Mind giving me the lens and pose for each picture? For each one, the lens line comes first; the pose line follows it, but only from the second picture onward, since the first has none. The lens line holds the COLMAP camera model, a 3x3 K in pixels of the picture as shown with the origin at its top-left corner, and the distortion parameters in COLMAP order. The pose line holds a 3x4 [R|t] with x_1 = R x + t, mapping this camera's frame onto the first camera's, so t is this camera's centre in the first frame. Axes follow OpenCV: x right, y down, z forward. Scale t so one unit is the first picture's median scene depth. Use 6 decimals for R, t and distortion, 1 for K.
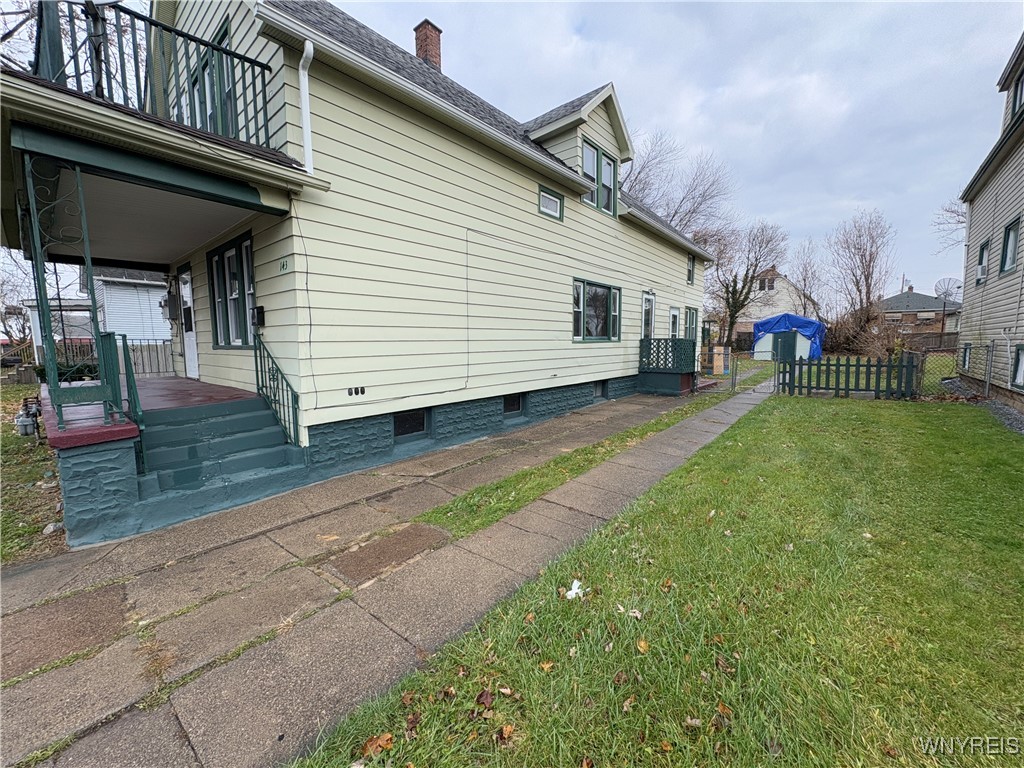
lens RADIAL K [[407.0, 0, 509.4], [0, 407.0, 386.2], [0, 0, 1]] dist [0.001121, 0.000197]
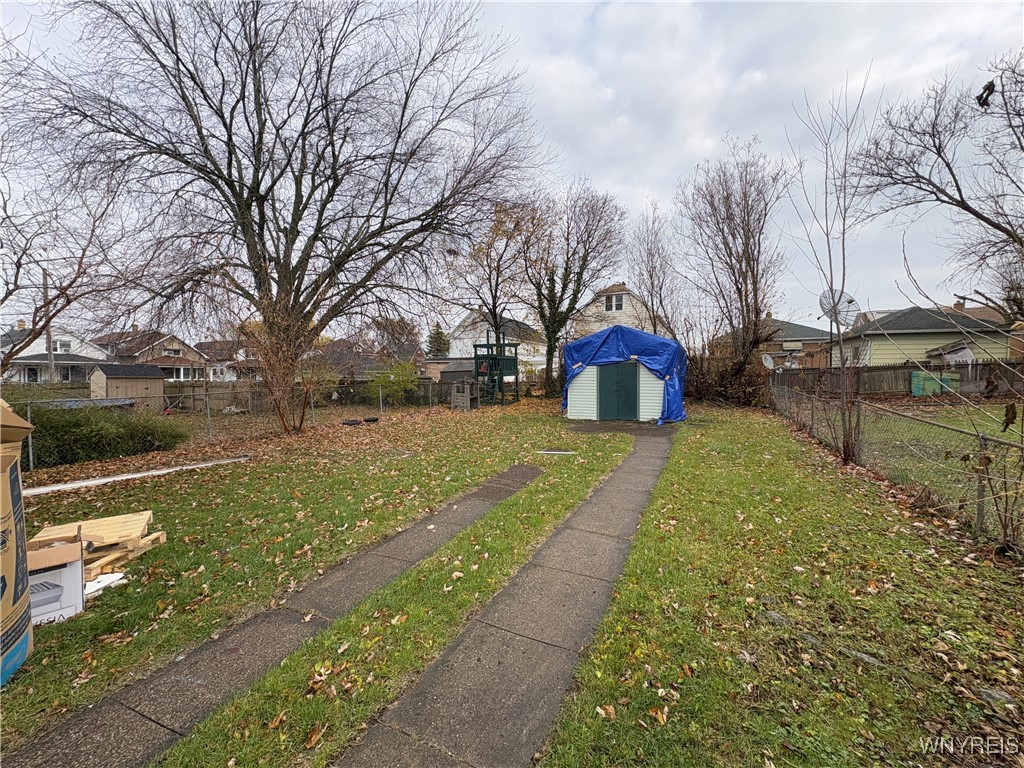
lens RADIAL K [[407.0, 0, 514.0], [0, 407.0, 382.7], [0, 0, 1]] dist [0.001121, 0.000197]
pose [[0.964947, -0.001627, 0.262439, 0.400508], [0.025036, 0.995991, -0.085879, -0.066244], [-0.261247, 0.089439, 0.961120, 0.529088]]
